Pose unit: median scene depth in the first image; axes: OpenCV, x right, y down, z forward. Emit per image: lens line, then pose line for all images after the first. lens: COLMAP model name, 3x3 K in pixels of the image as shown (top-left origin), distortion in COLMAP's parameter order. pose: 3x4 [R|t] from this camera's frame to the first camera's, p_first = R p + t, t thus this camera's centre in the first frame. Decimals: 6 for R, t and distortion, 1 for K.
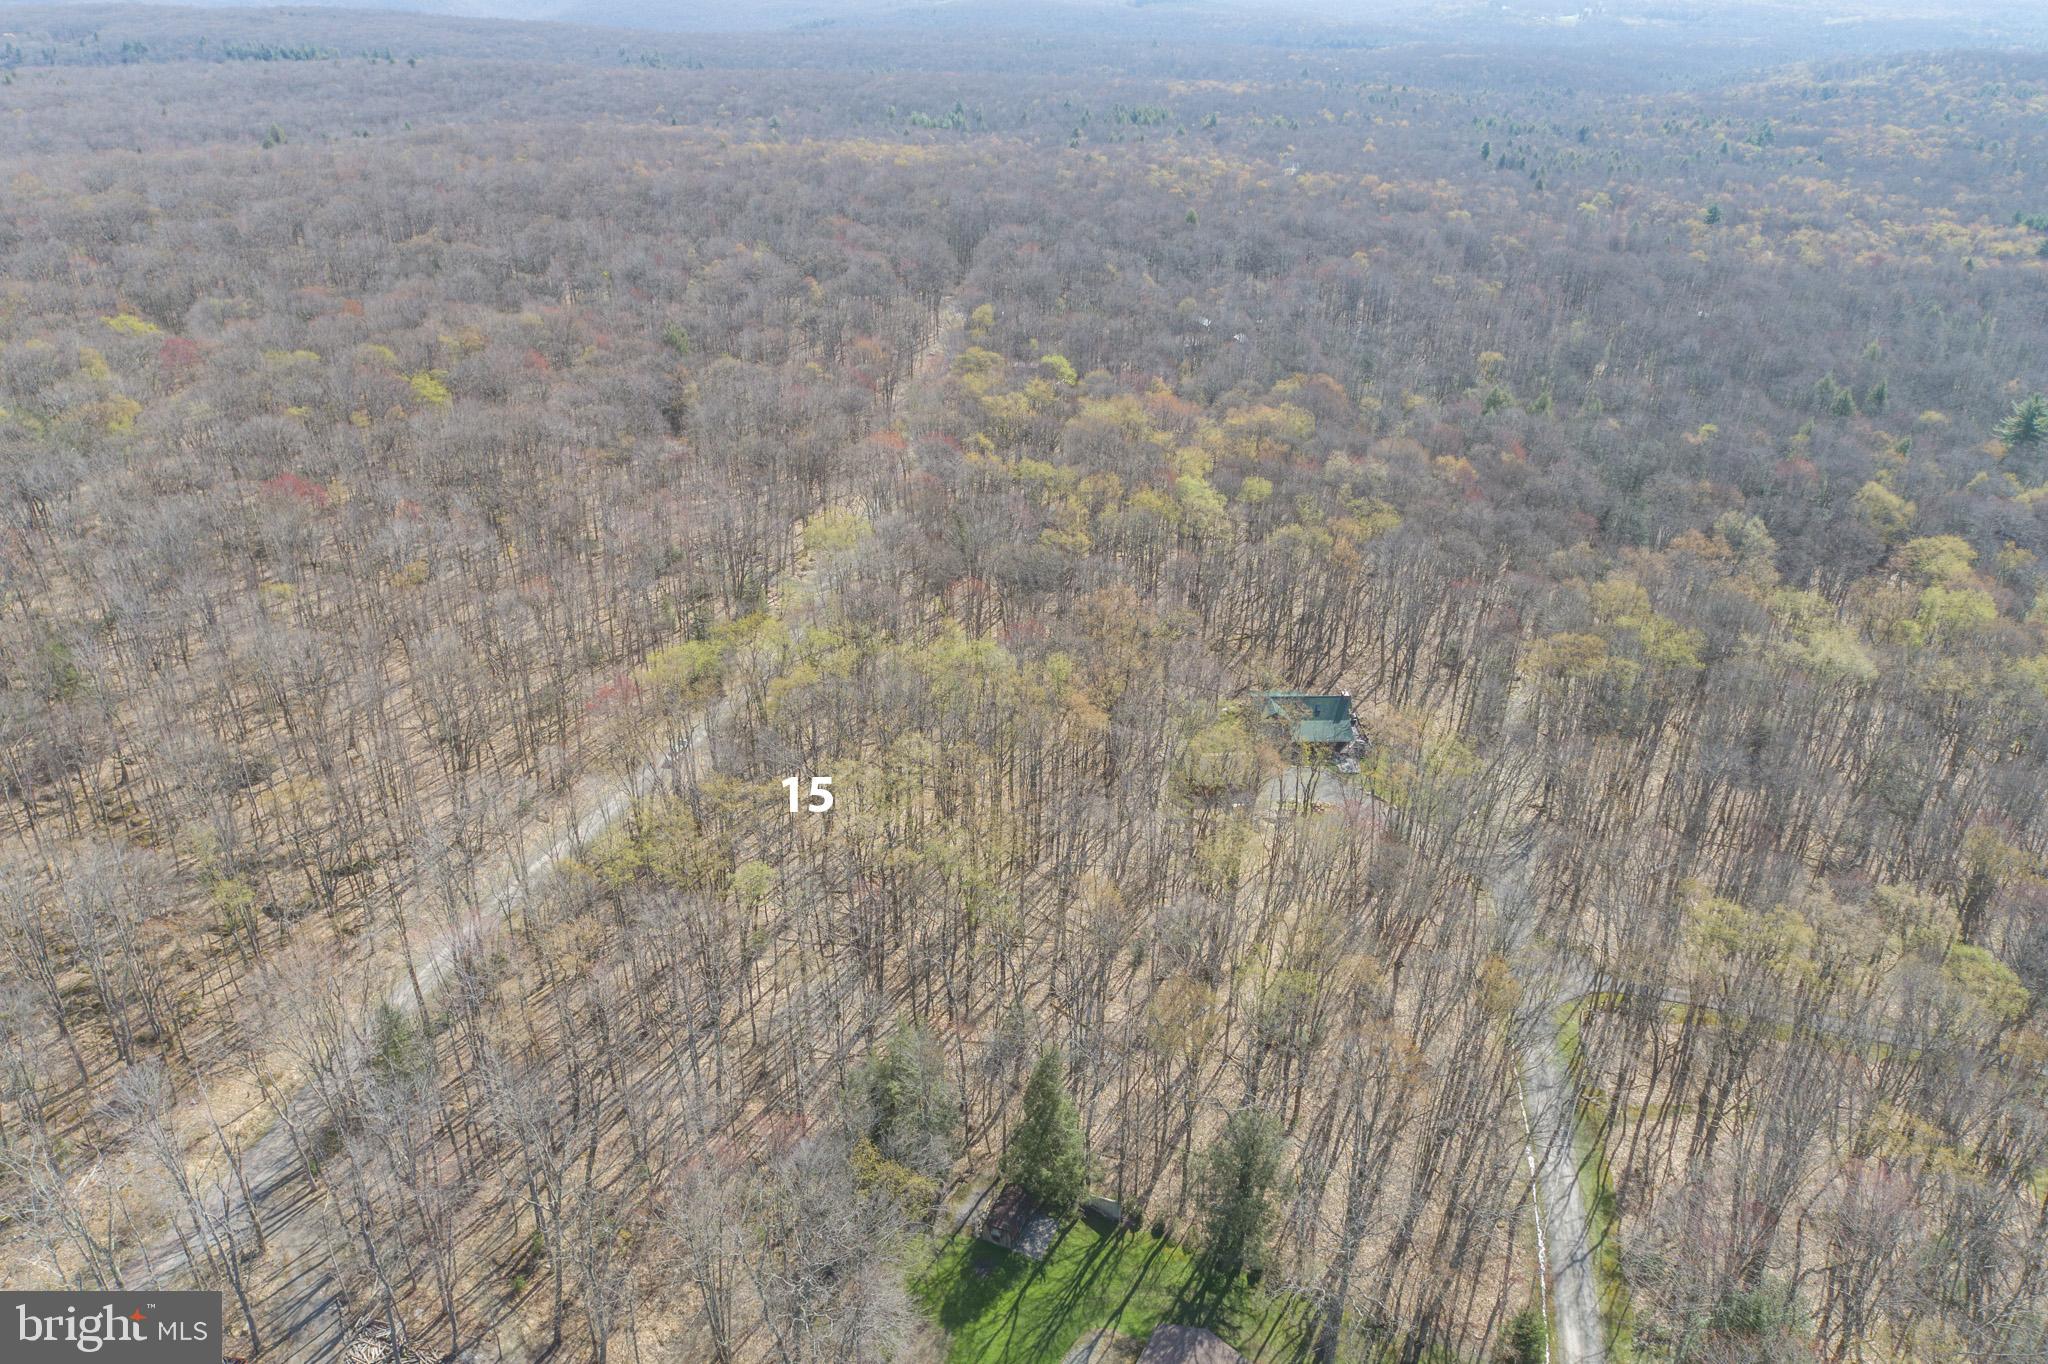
lens RADIAL K [[1405.8, 0, 1032.9], [0, 1405.8, 673.4], [0, 0, 1]] dist [-0.002885, 0.013764]
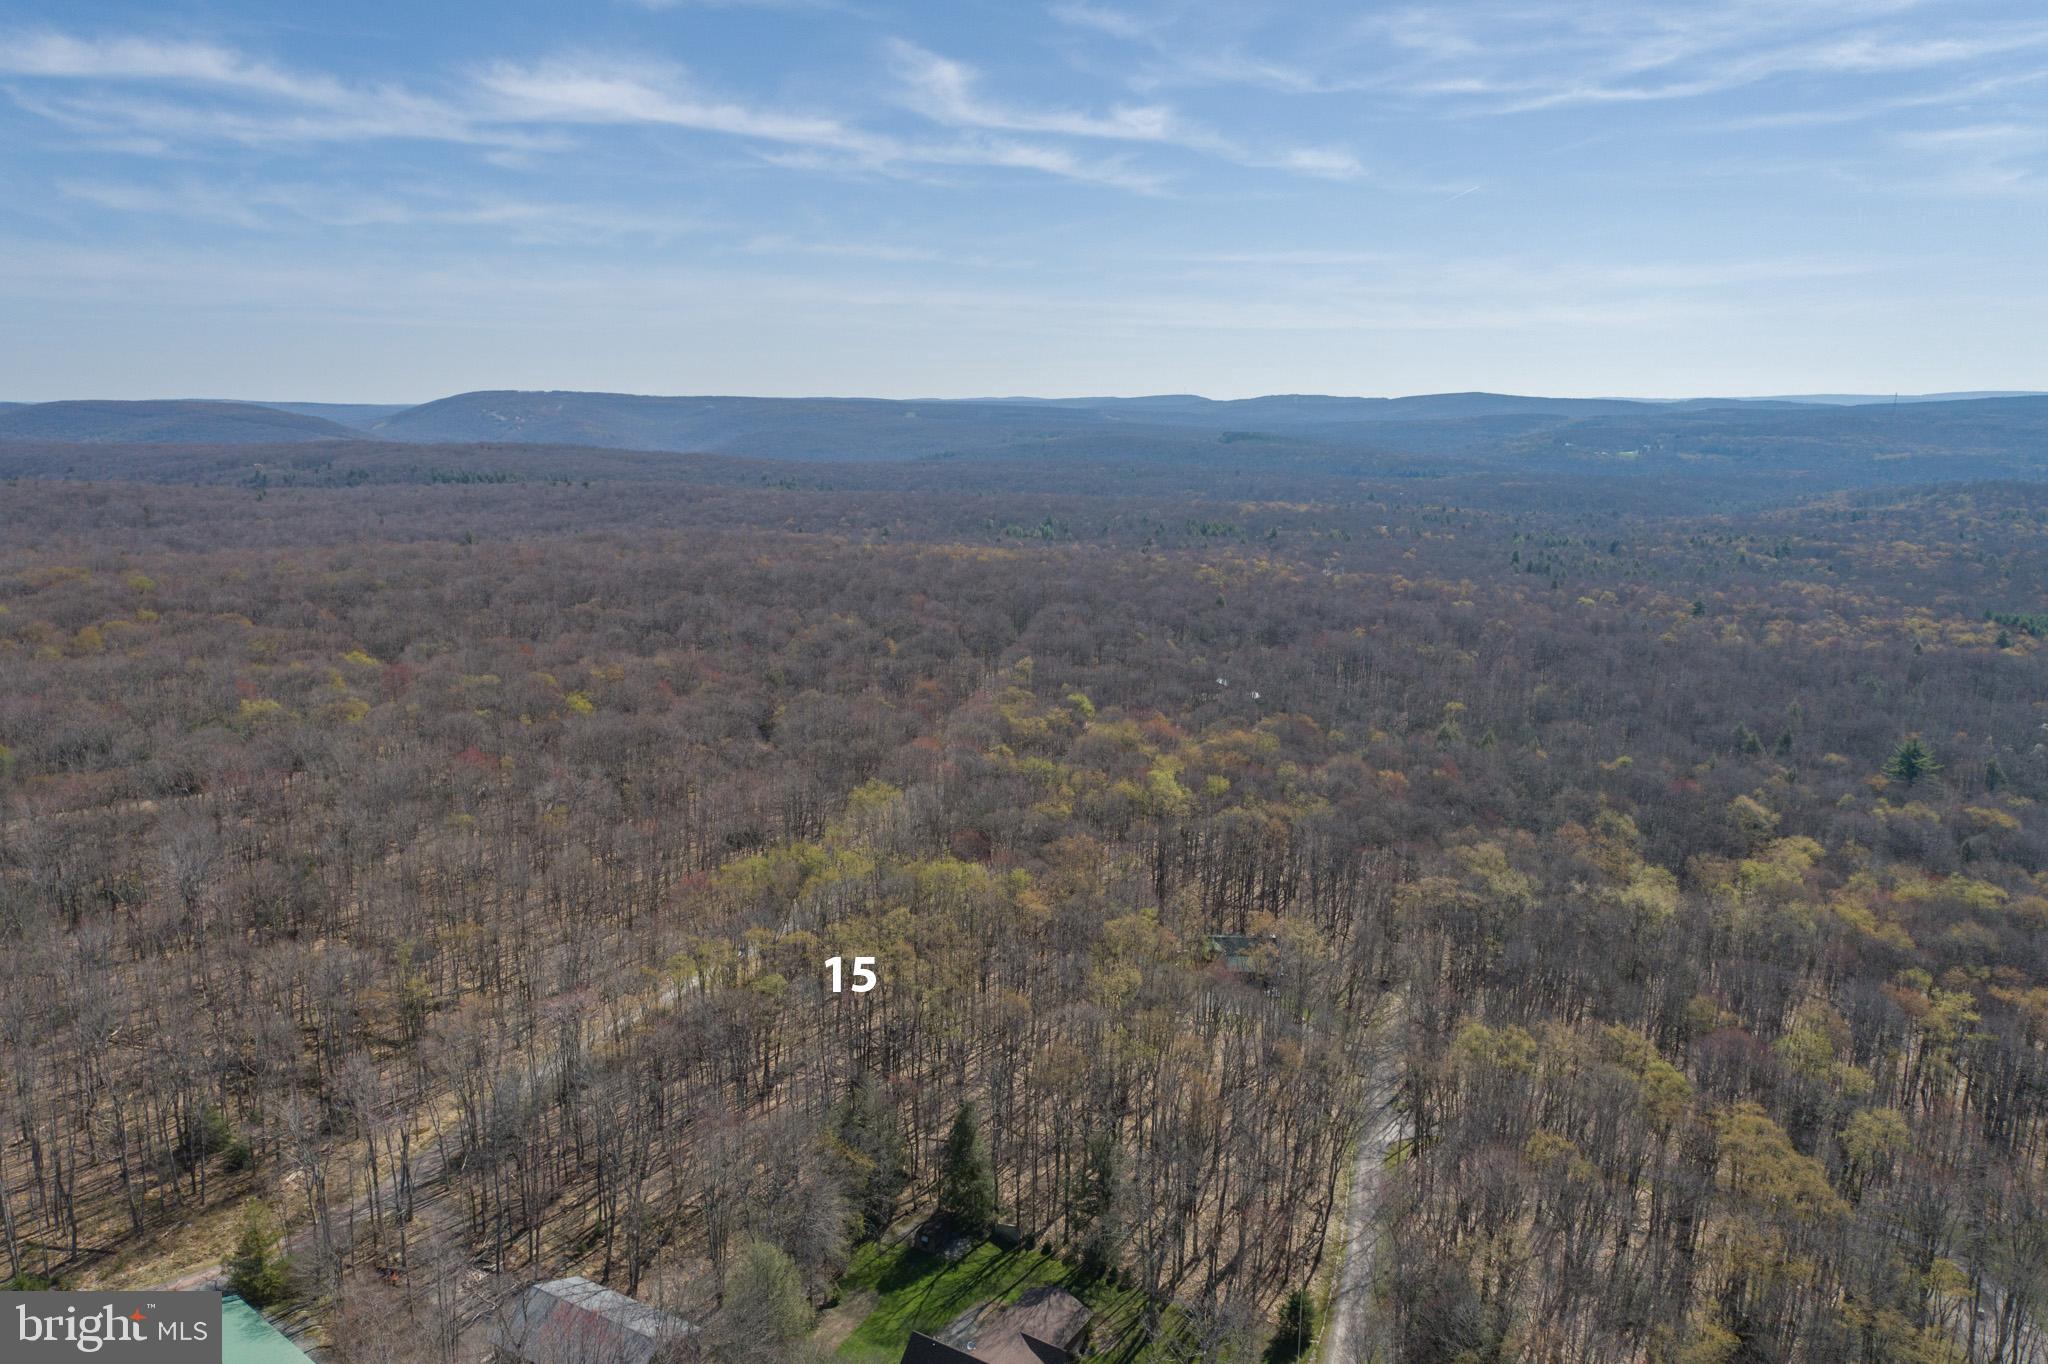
lens RADIAL K [[1405.8, 0, 1036.1], [0, 1405.8, 672.2], [0, 0, 1]] dist [-0.002885, 0.013764]
pose [[0.997234, 0.013006, -0.073178, 0.063925], [-0.032834, 0.960377, -0.276763, 0.088454], [0.066679, 0.278400, 0.958148, -0.167868]]
